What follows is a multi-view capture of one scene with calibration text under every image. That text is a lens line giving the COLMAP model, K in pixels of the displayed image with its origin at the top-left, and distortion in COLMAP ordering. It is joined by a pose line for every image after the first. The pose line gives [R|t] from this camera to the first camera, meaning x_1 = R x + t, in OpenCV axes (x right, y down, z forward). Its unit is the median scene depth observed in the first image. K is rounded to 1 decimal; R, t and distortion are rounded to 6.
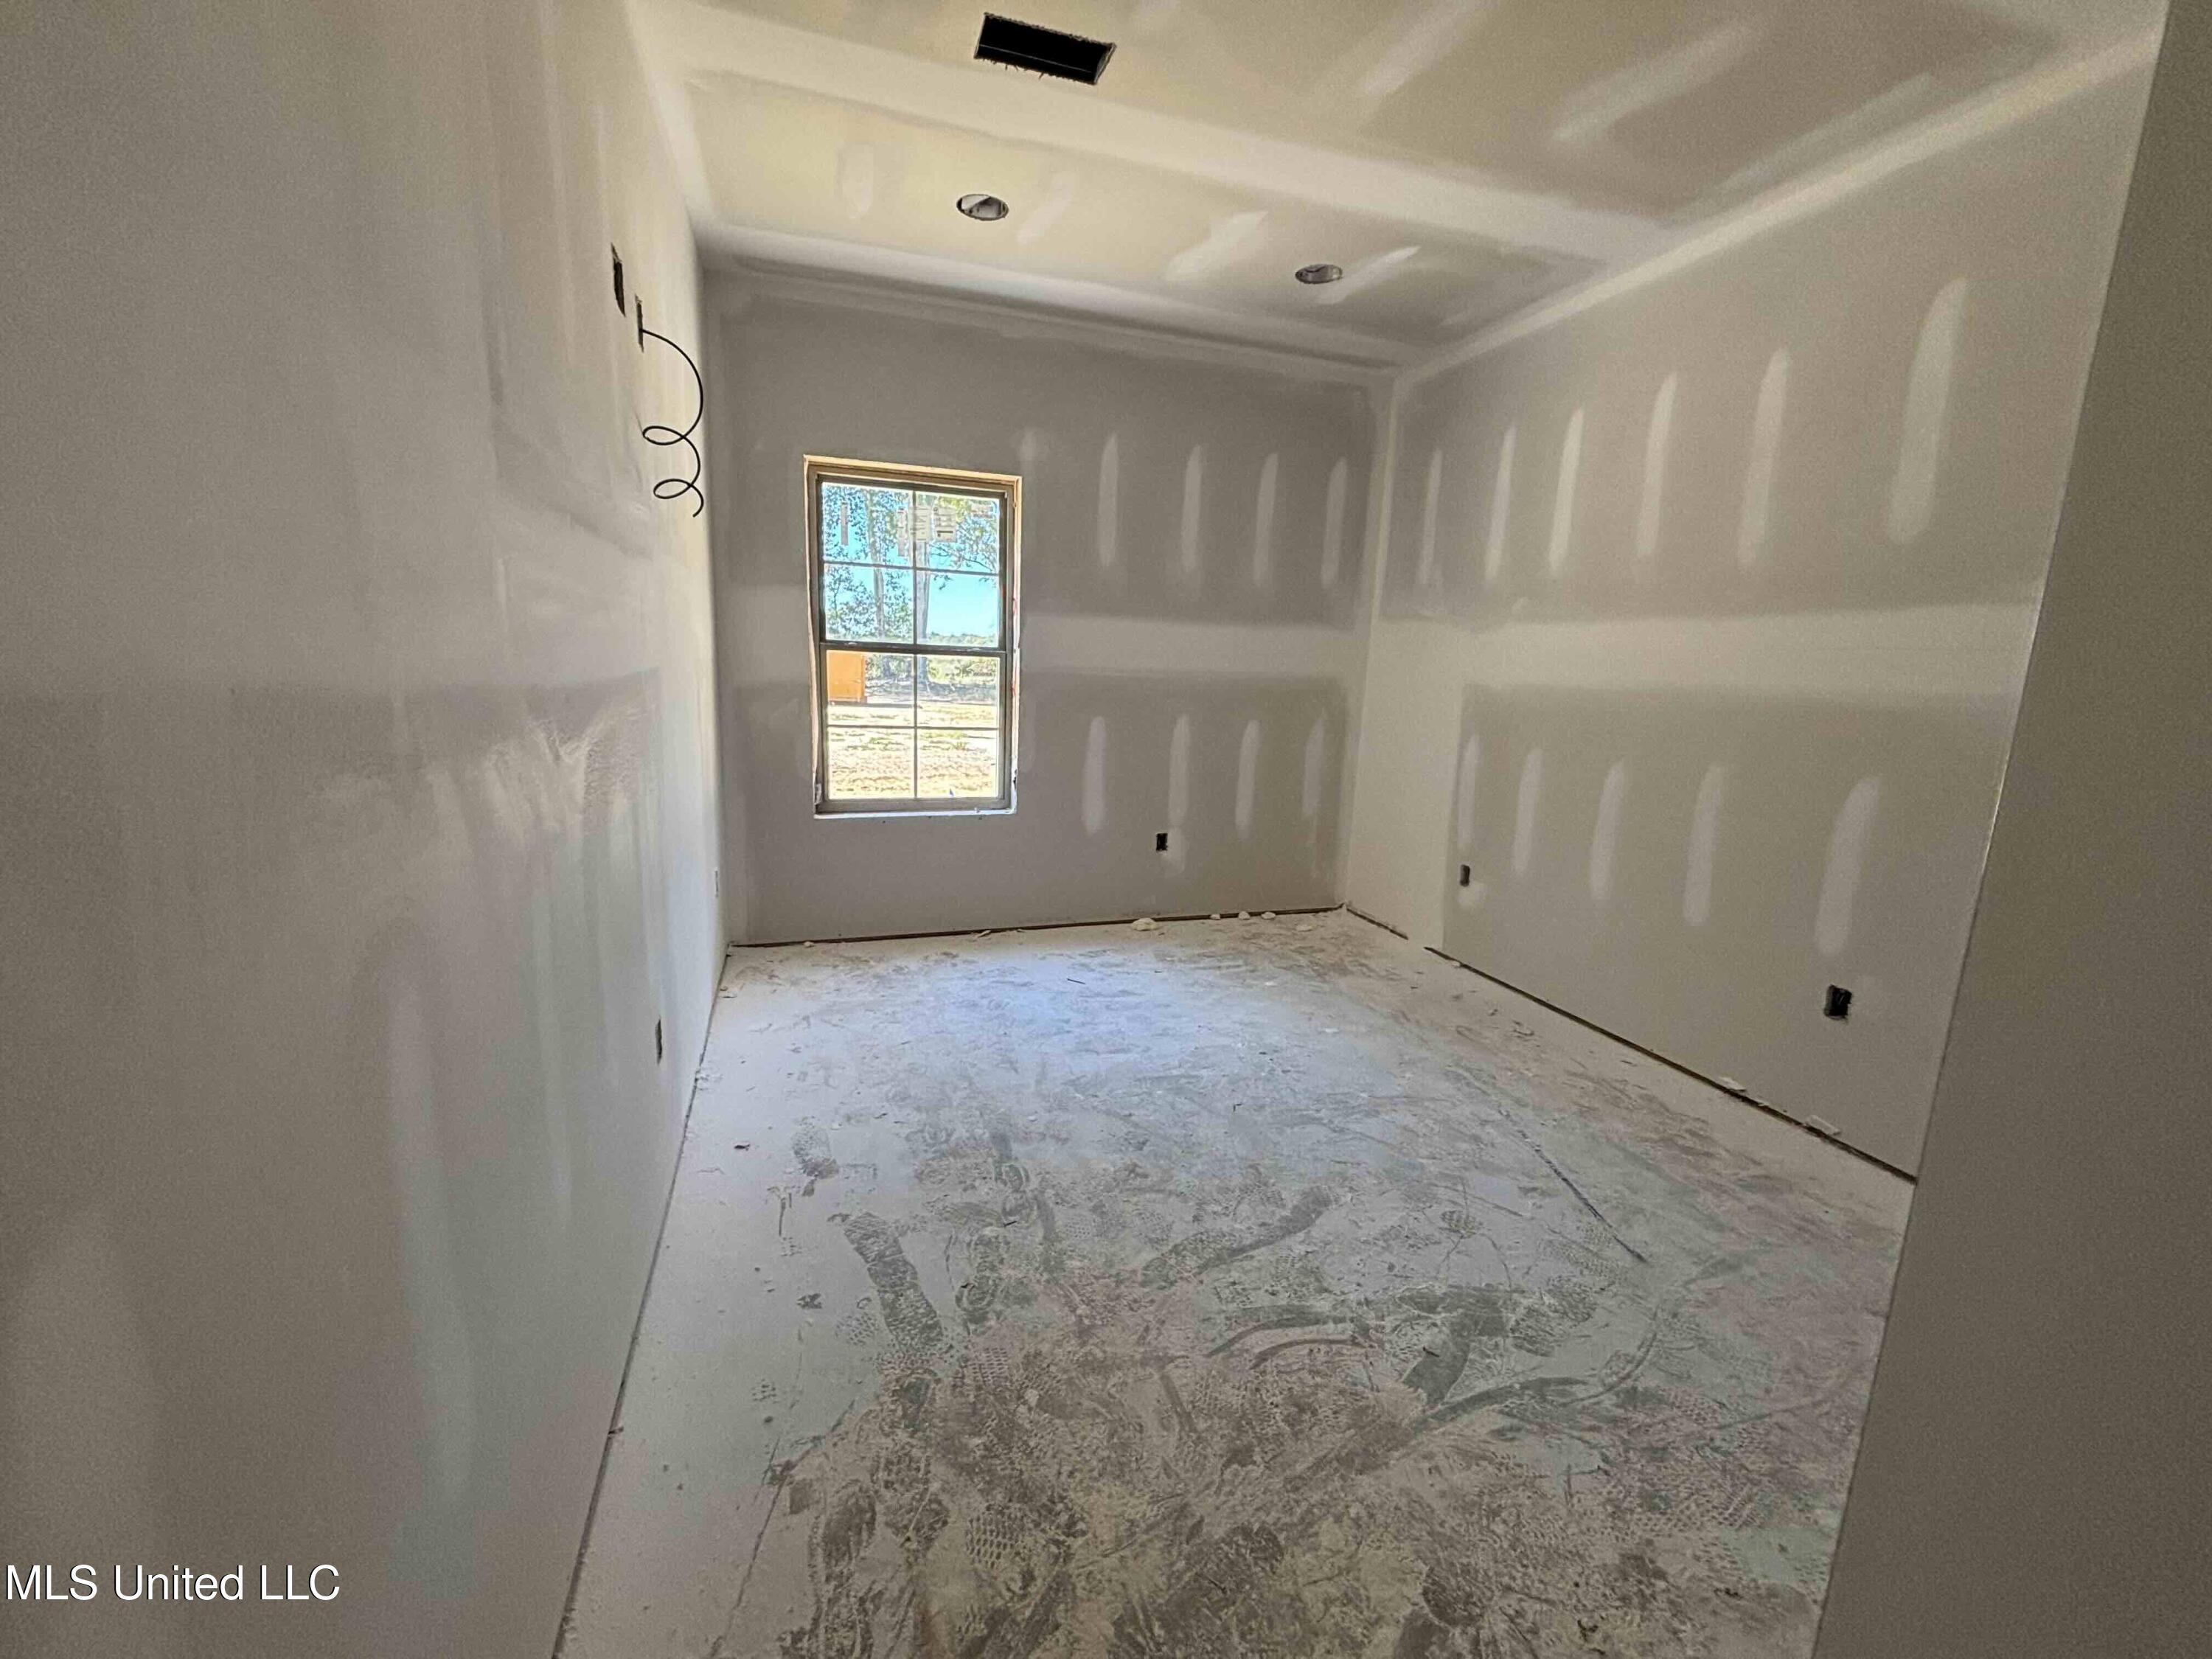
lens RADIAL K [[888.8, 0, 1103.9], [0, 888.8, 837.7], [0, 0, 1]] dist [-0.000406, -0.000123]
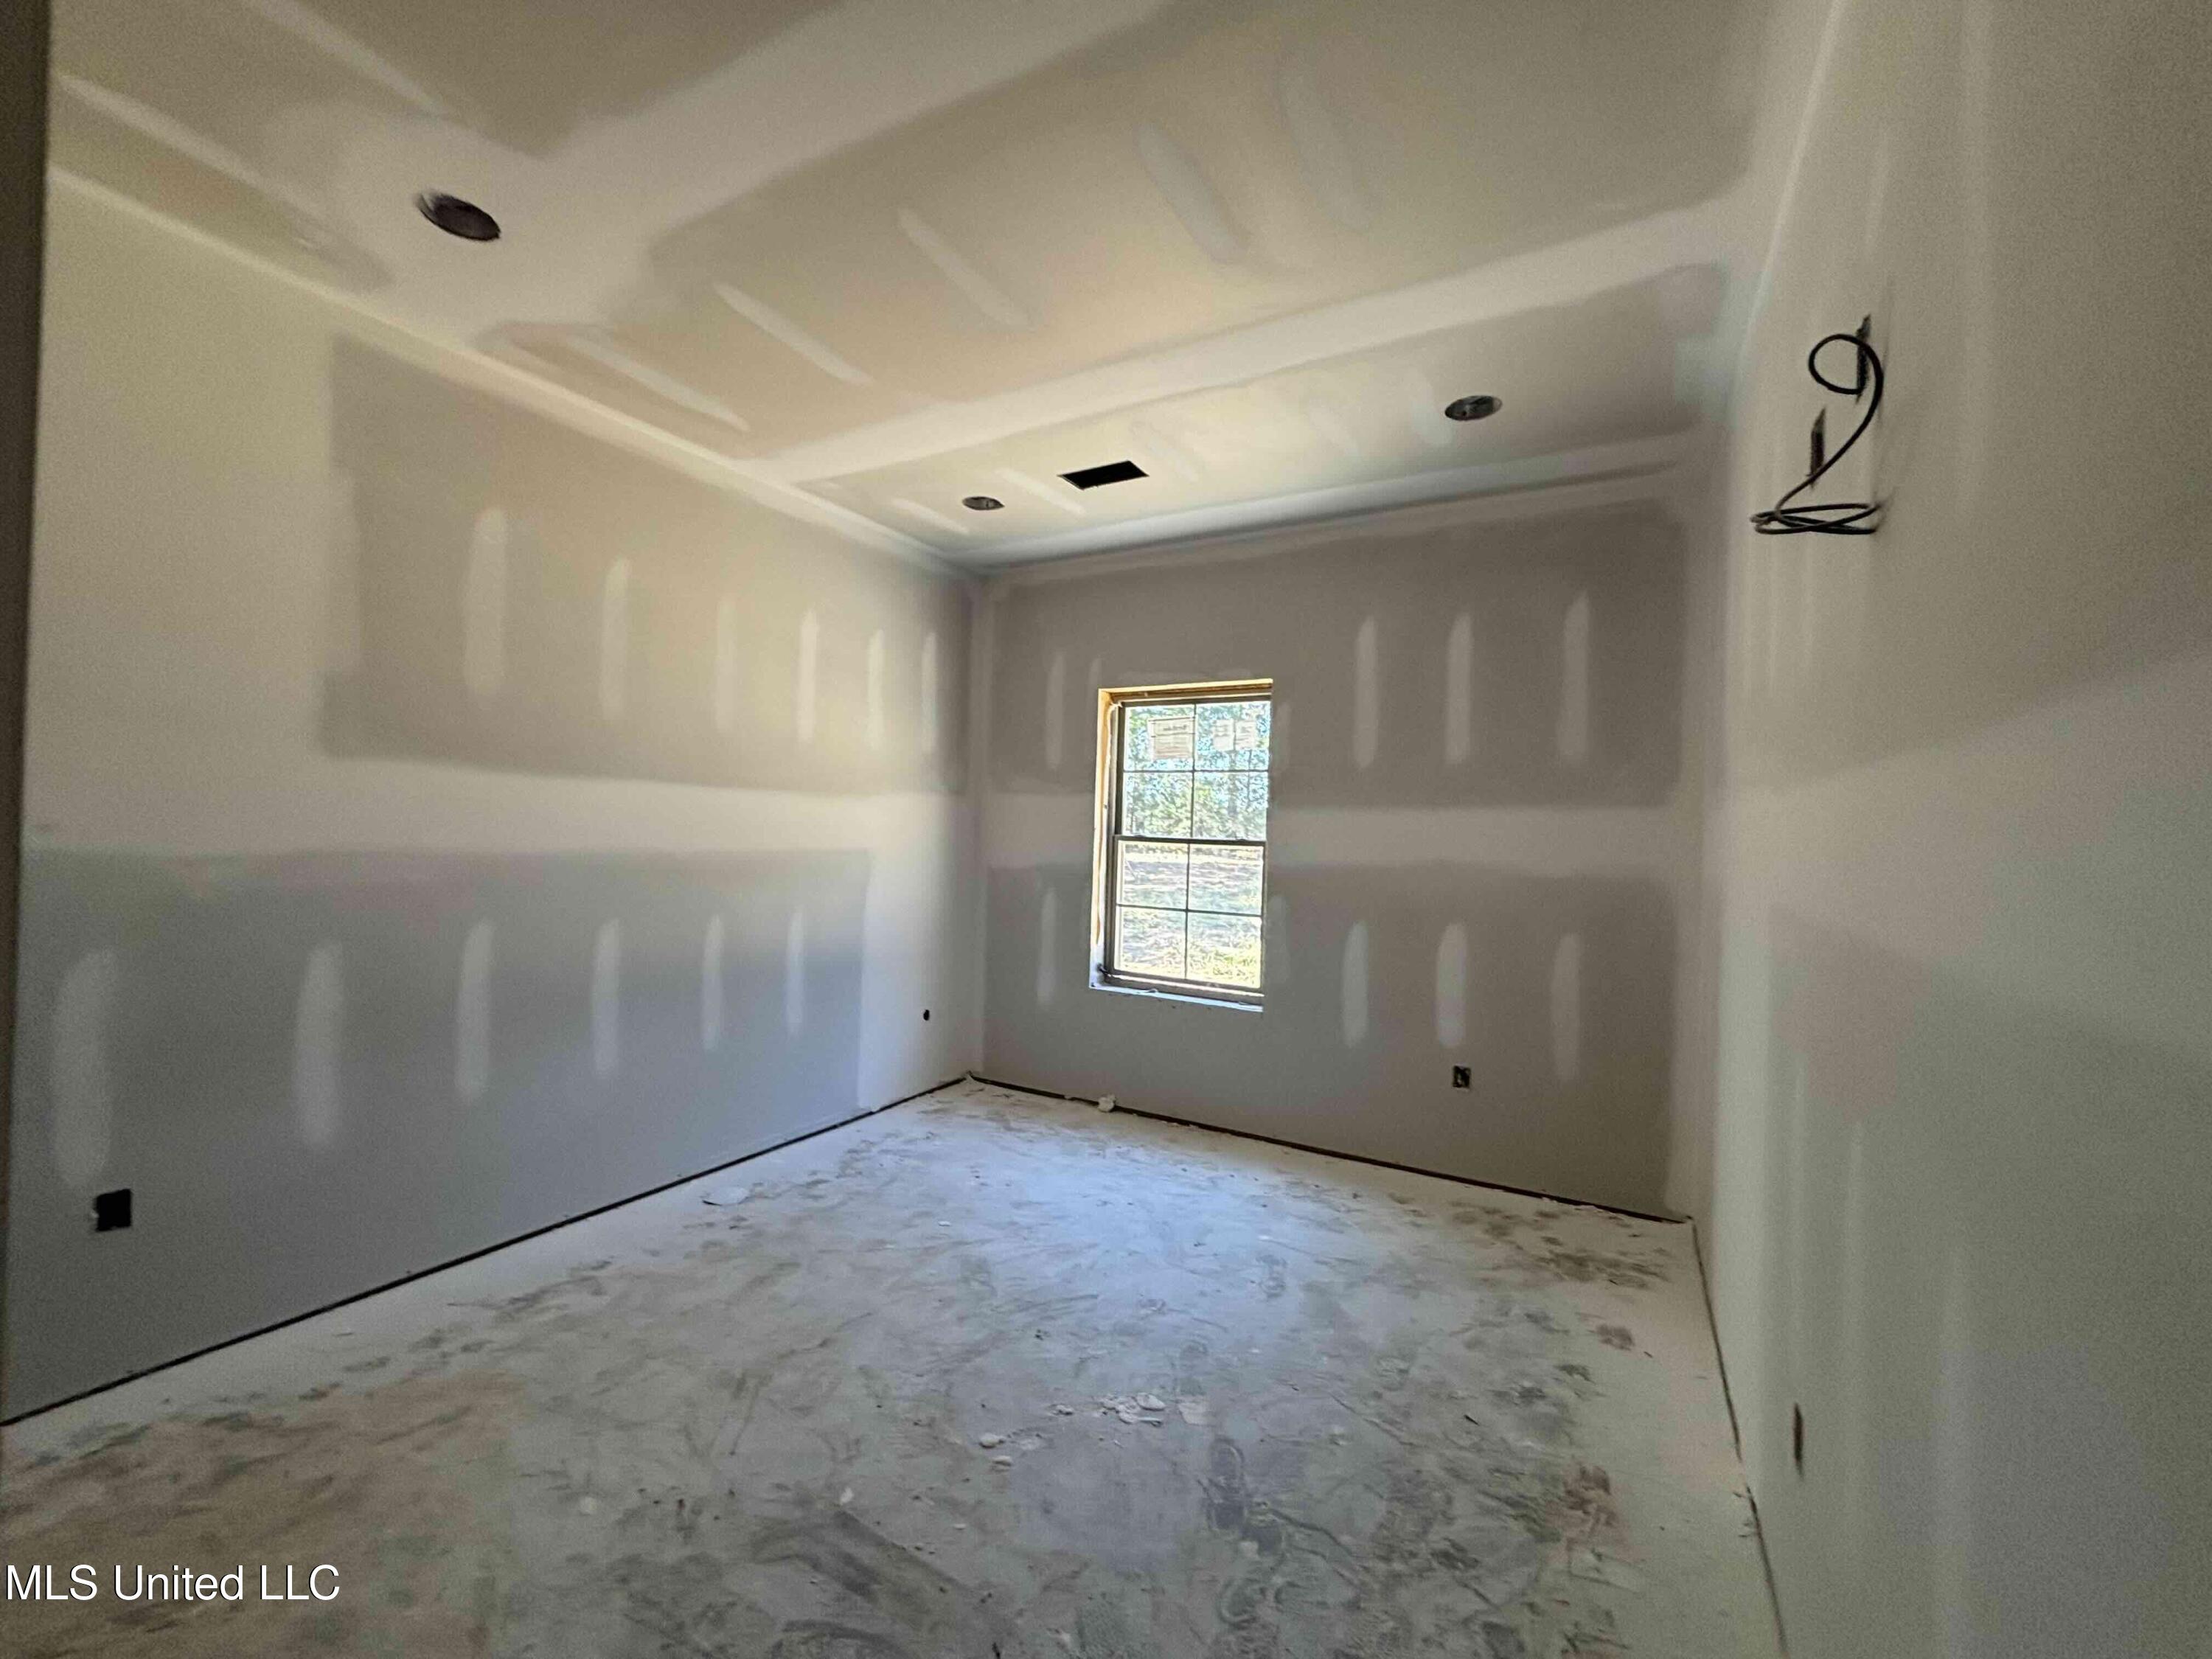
lens RADIAL K [[888.8, 0, 1103.9], [0, 888.8, 837.7], [0, 0, 1]] dist [-0.000406, -0.000123]
pose [[0.654919, -0.007040, -0.755667, 0.536627], [-0.162638, 0.975211, -0.150040, -0.038591], [0.737991, 0.221164, 0.637539, 0.233476]]
